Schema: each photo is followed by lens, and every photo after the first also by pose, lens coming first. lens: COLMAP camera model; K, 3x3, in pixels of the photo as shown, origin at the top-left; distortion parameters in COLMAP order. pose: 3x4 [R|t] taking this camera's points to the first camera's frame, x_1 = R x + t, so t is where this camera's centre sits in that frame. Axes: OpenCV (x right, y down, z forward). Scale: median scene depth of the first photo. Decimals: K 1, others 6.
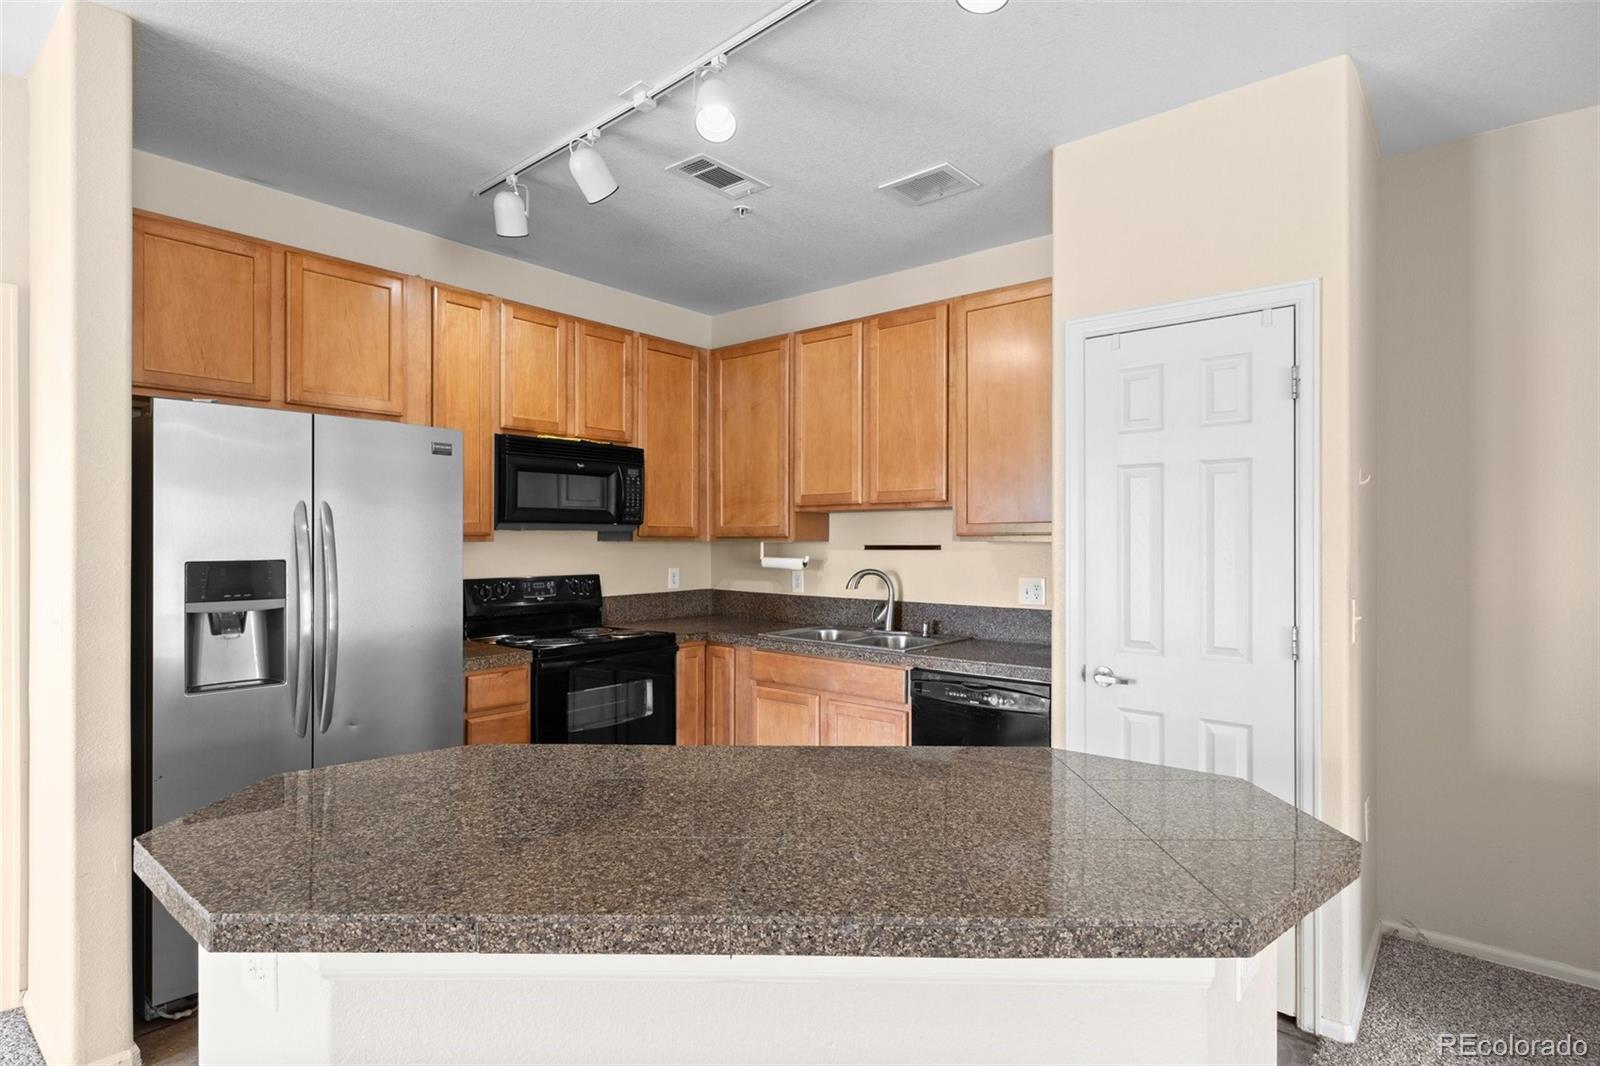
lens RADIAL K [[805.2, 0, 779.6], [0, 805.2, 536.2], [0, 0, 1]] dist [0.000411, 0.000094]
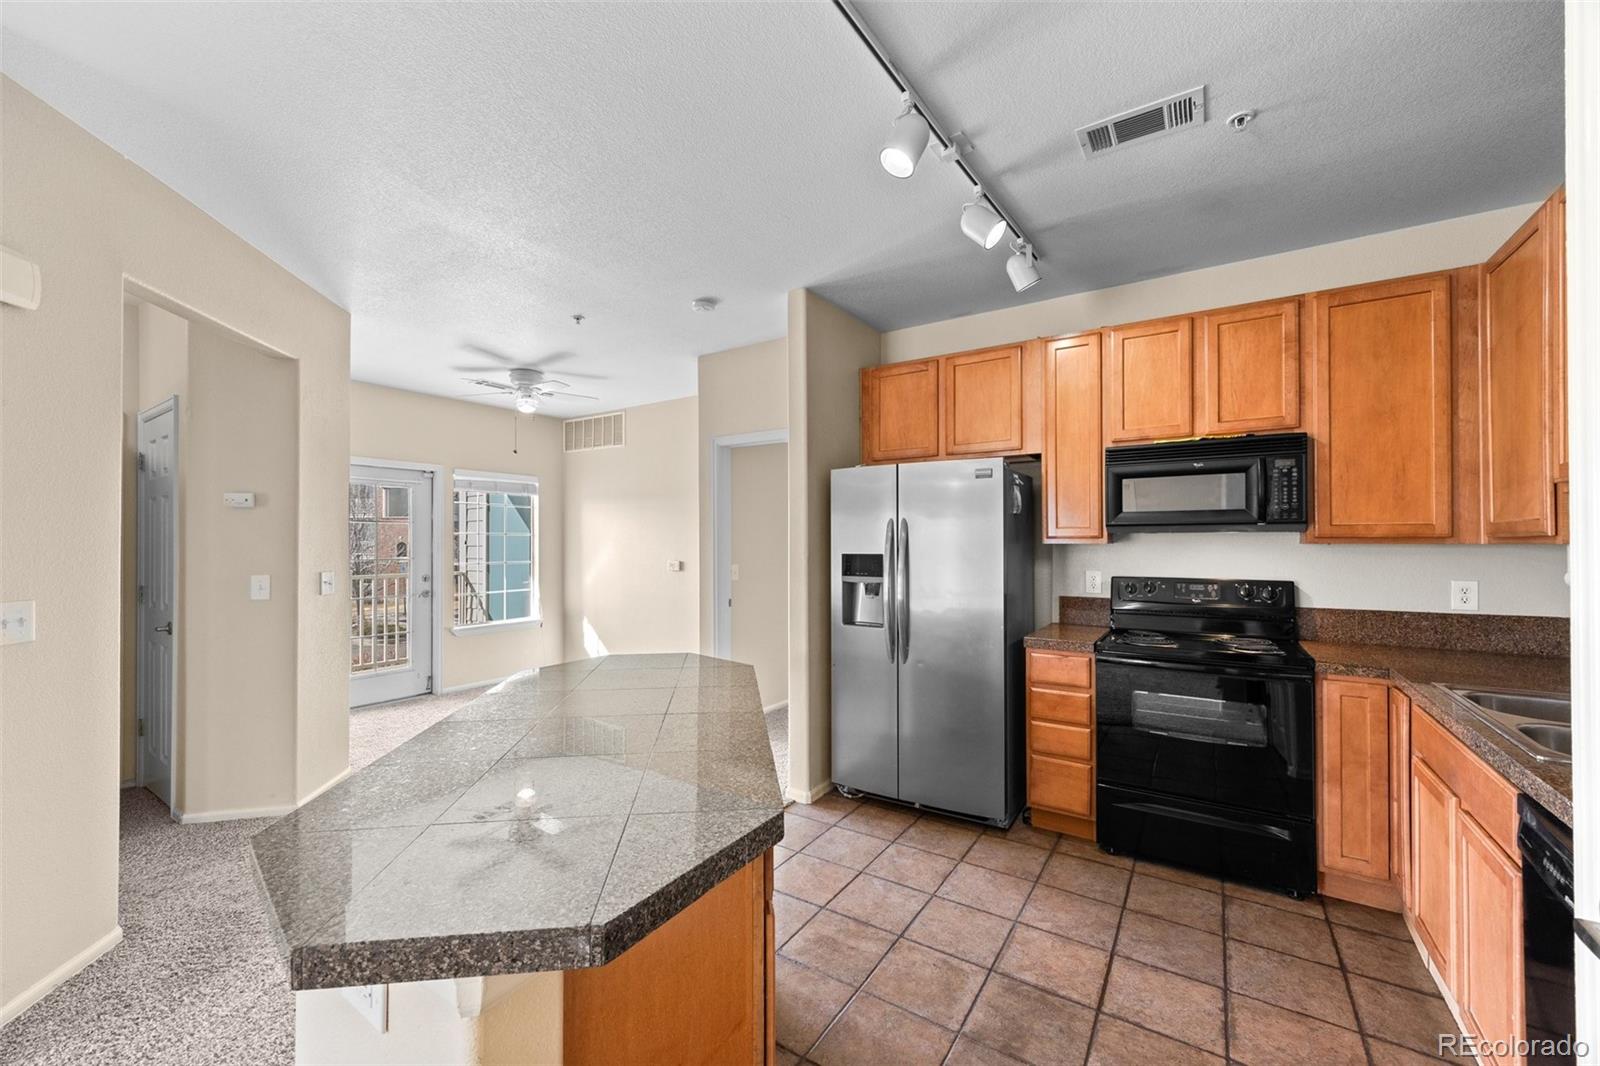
lens RADIAL K [[607.9, 0, 804.0], [0, 607.9, 535.4], [0, 0, 1]] dist [-0.002474, -0.000884]
pose [[0.146960, -0.011987, -0.989070, 0.394811], [0.004509, 0.999924, -0.011448, 0.002623], [0.989132, -0.002778, 0.147003, 0.419213]]
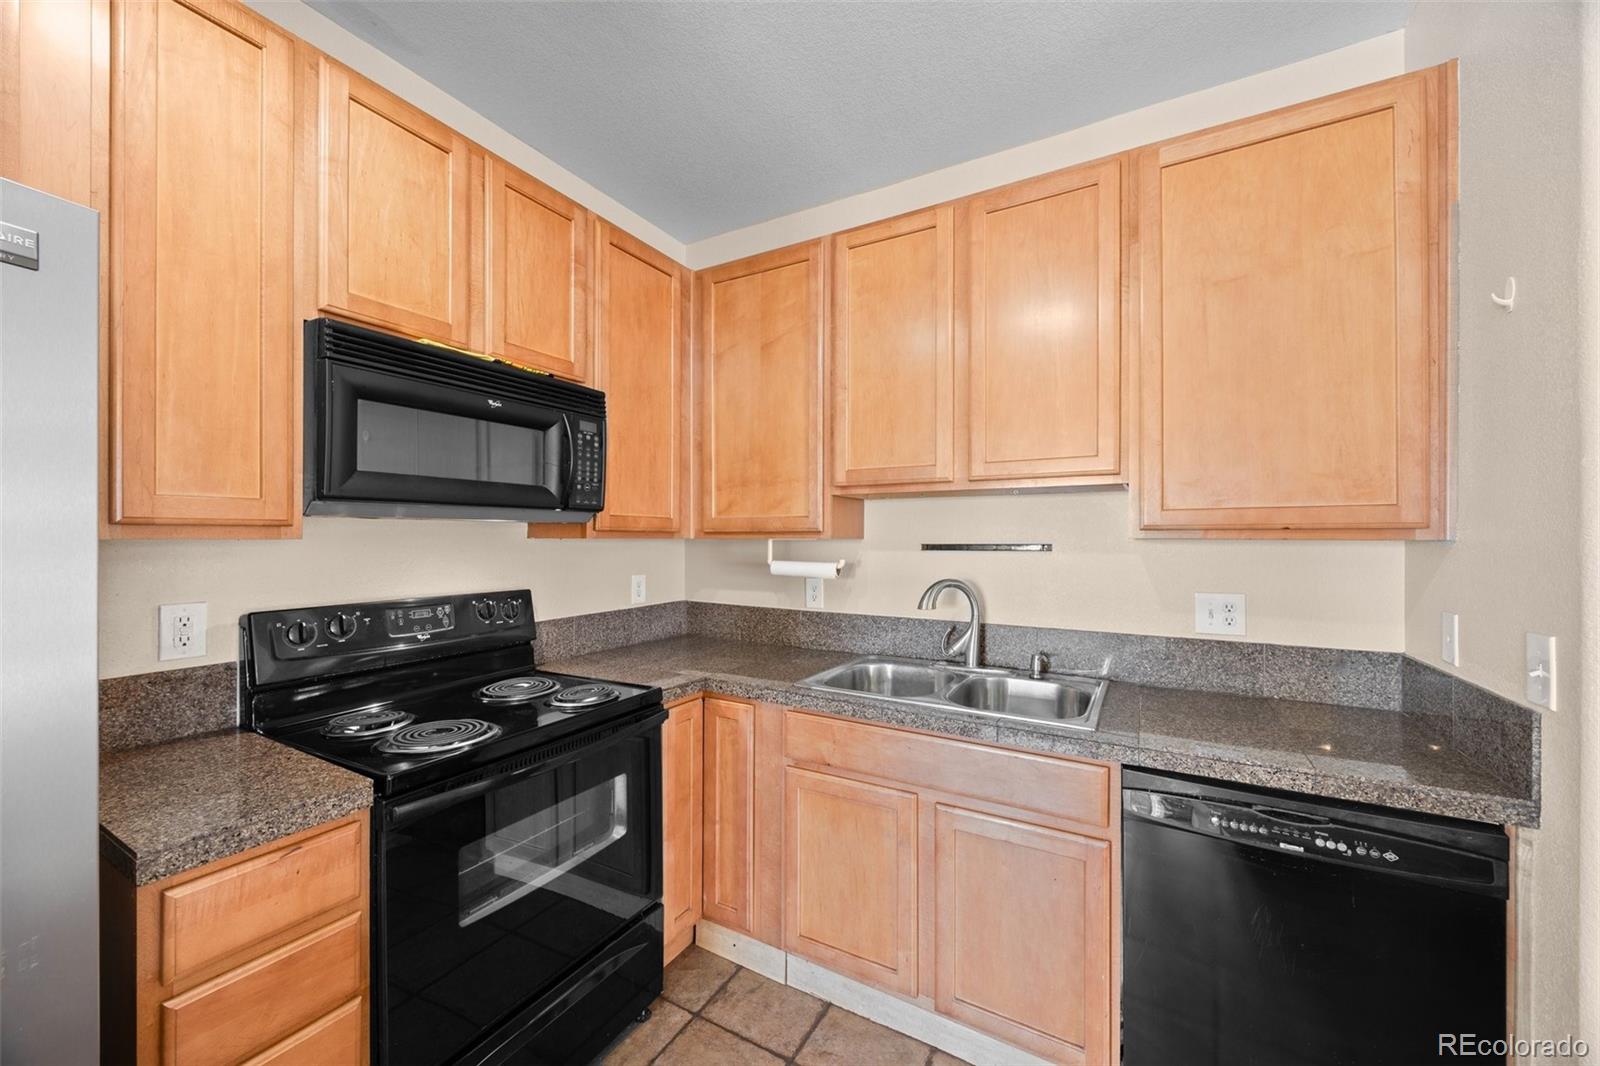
lens RADIAL K [[607.9, 0, 795.0], [0, 607.9, 537.9], [0, 0, 1]] dist [-0.002474, -0.000884]
pose [[0.982307, 0.000308, 0.187280, -0.118295], [-0.001312, 0.999985, 0.005239, 0.003331], [-0.187276, -0.005392, 0.982293, 0.534583]]
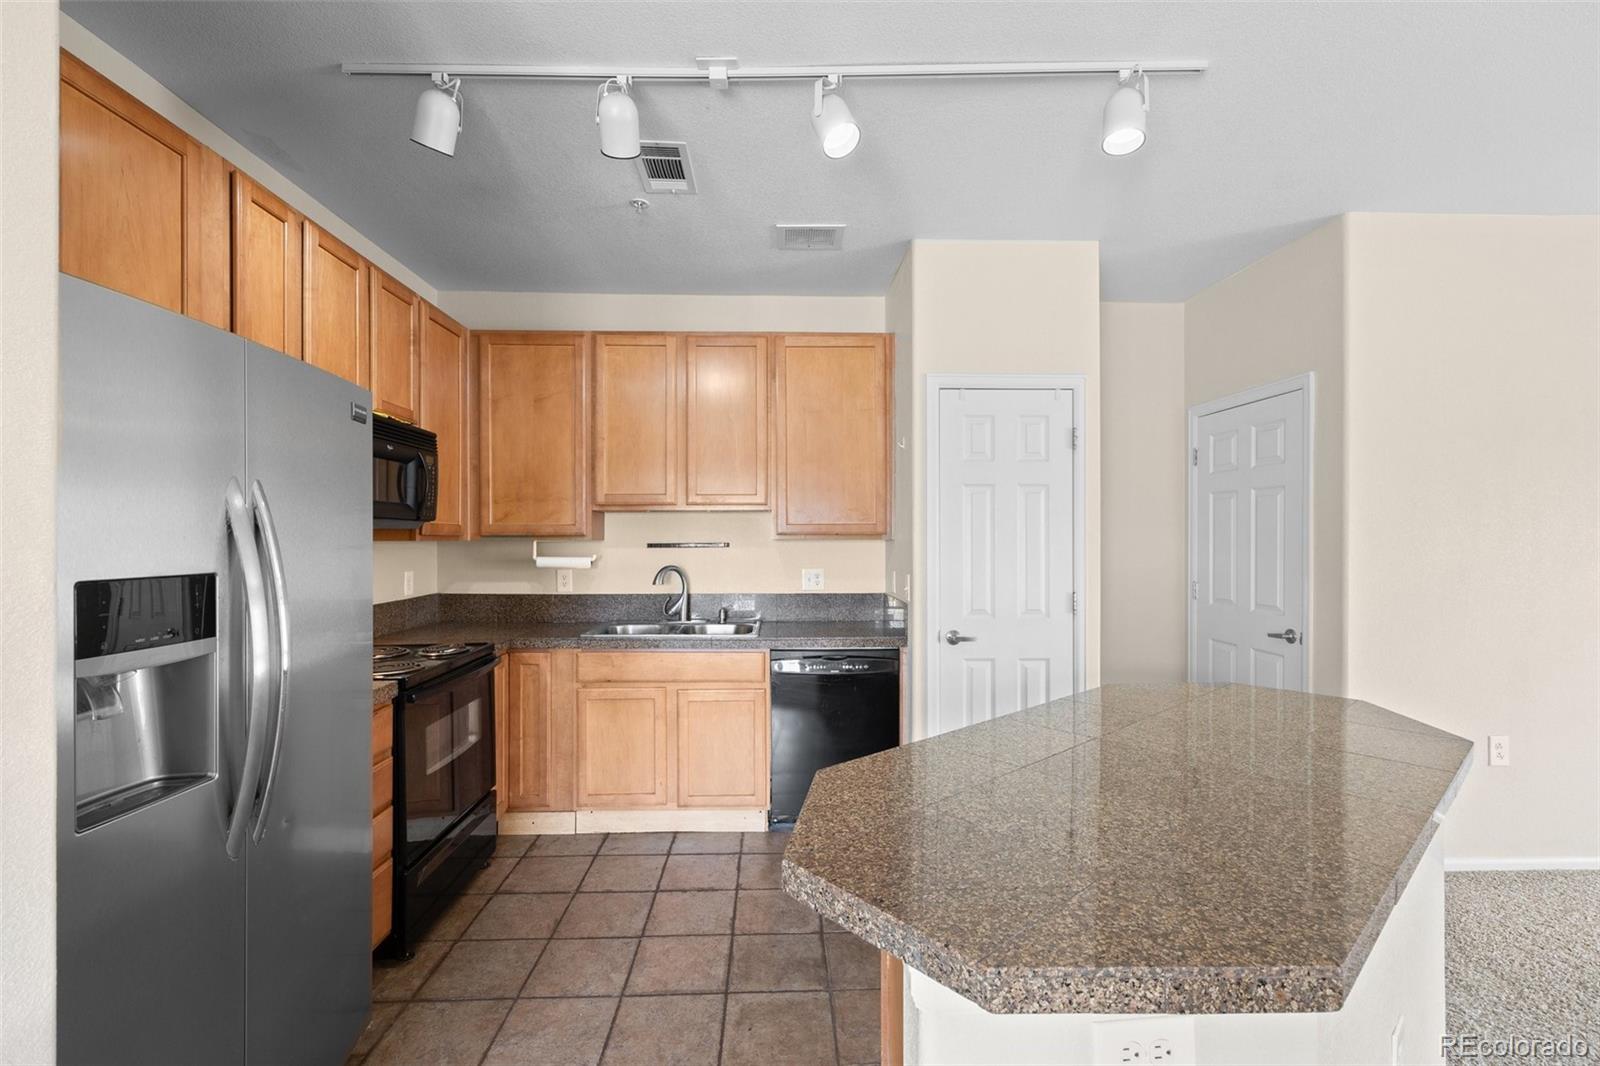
lens RADIAL K [[701.2, 0, 779.4], [0, 701.2, 535.5], [0, 0, 1]] dist [0.008783, 0.000238]
pose [[0.749070, 0.000193, 0.662491, -0.415994], [-0.000512, 1.000000, 0.000287, 0.000256], [-0.662491, -0.000554, 0.749069, 0.206271]]
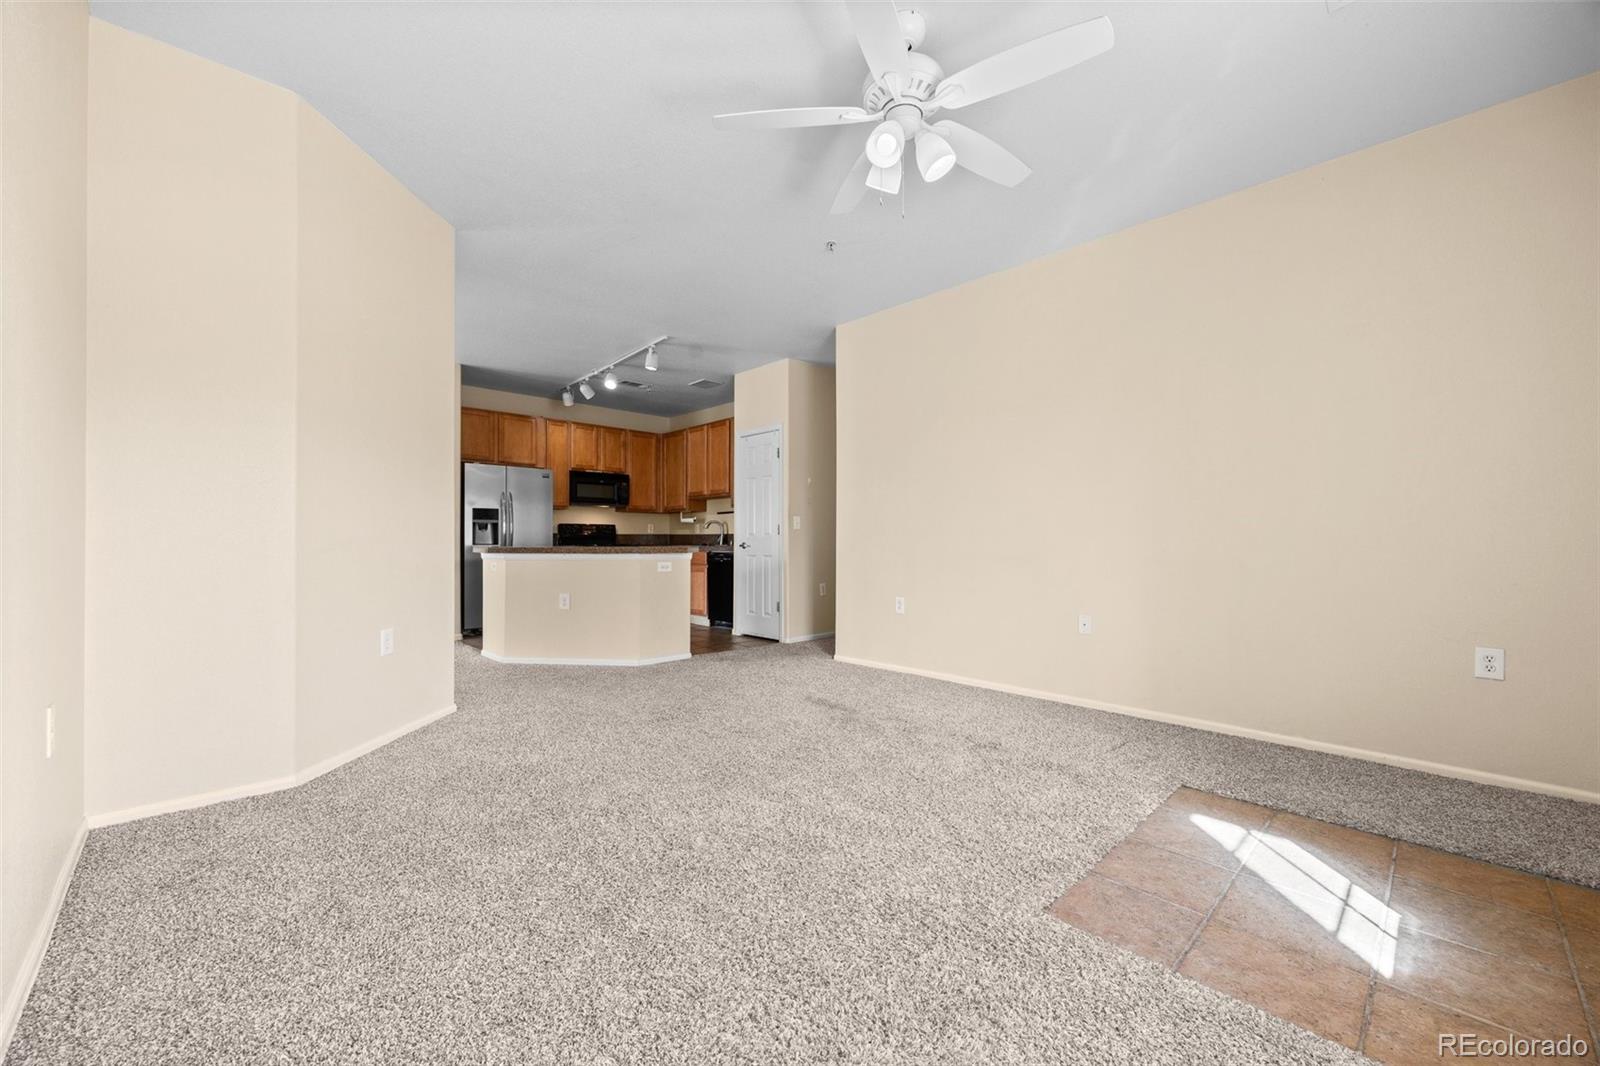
lens RADIAL K [[607.9, 0, 774.9], [0, 607.9, 531.9], [0, 0, 1]] dist [-0.002474, -0.000884]
pose [[0.992590, -0.004182, -0.121442, 0.559834], [0.002735, 0.999923, -0.012078, 0.103812], [0.121483, 0.011656, 0.992525, -0.917829]]
